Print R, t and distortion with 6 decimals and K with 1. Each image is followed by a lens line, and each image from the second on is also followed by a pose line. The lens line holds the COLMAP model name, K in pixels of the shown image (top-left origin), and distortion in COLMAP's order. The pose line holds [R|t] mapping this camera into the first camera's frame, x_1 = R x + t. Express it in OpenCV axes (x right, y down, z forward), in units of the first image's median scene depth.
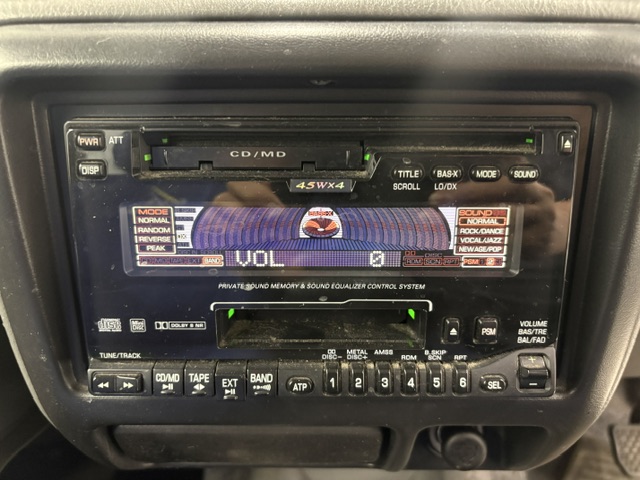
lens RADIAL K [[484.9, 0, 320.4], [0, 484.9, 239.7], [0, 0, 1]] dist [0.027655, -0.051679]
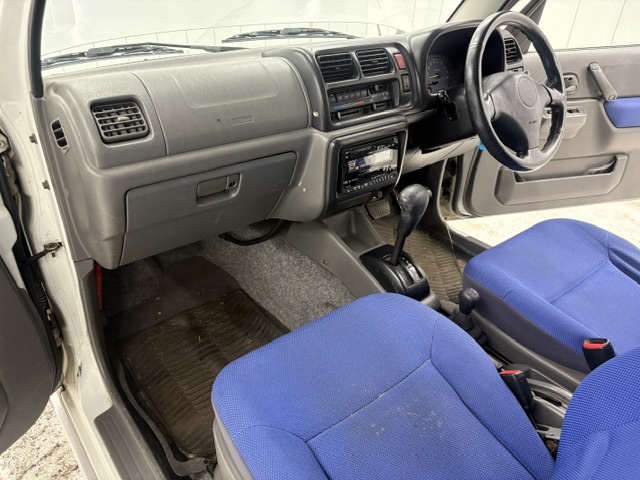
lens RADIAL K [[484.9, 0, 321.0], [0, 484.9, 235.7], [0, 0, 1]] dist [0.027655, -0.051679]
pose [[0.763688, -0.307190, 0.567816, -4.341794], [0.175580, 0.945213, 0.275217, -0.920988], [-0.621251, -0.110483, 0.775784, -3.590625]]
